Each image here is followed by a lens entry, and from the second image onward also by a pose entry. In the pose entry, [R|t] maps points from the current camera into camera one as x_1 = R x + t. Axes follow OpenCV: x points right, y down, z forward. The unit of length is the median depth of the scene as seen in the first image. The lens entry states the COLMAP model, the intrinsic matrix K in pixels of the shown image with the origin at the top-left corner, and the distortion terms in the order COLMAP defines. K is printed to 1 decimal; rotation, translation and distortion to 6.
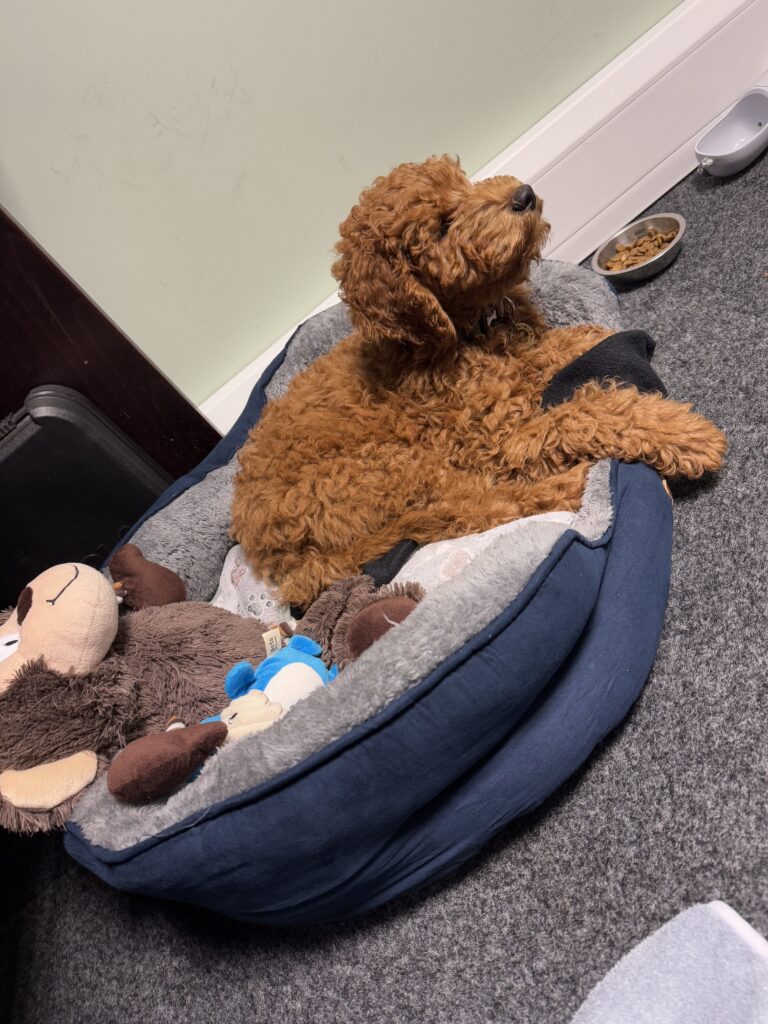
lens RADIAL K [[727.7, 0, 381.5], [0, 727.7, 512.3], [0, 0, 1]] dist [0.010406, -0.023800]
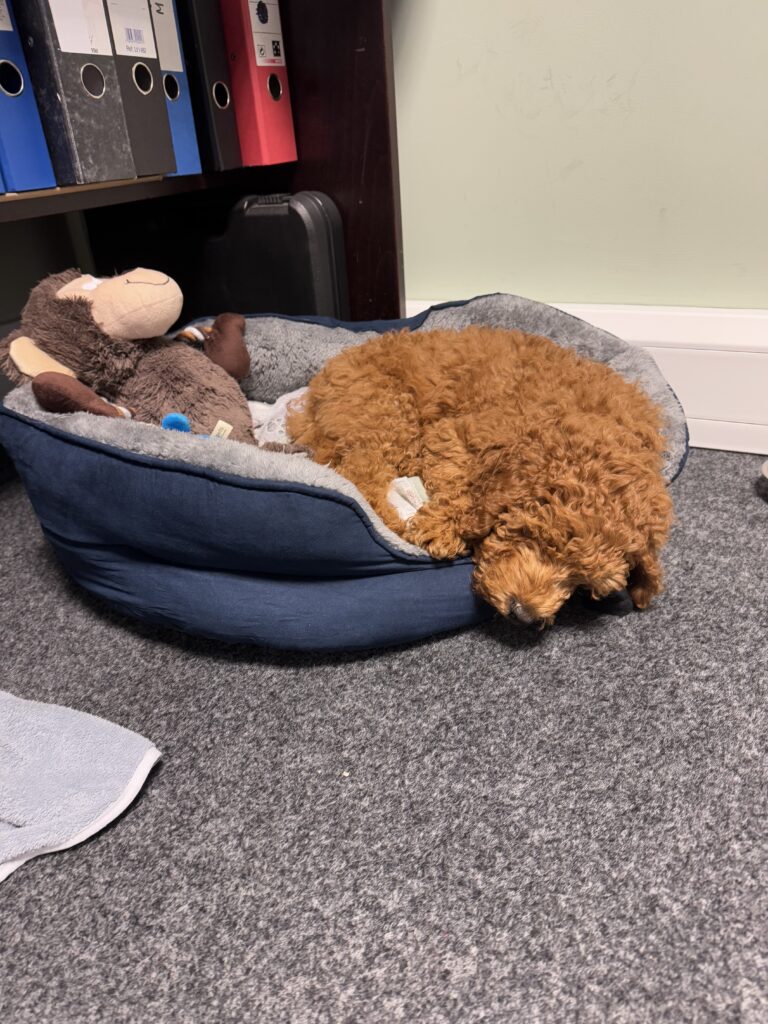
lens RADIAL K [[727.7, 0, 391.6], [0, 727.7, 512.3], [0, 0, 1]] dist [0.010406, -0.023800]
pose [[0.584806, 0.742373, -0.326932, 0.596114], [-0.720650, 0.660497, 0.210731, -0.231314], [0.372378, 0.112366, 0.921254, -0.062252]]
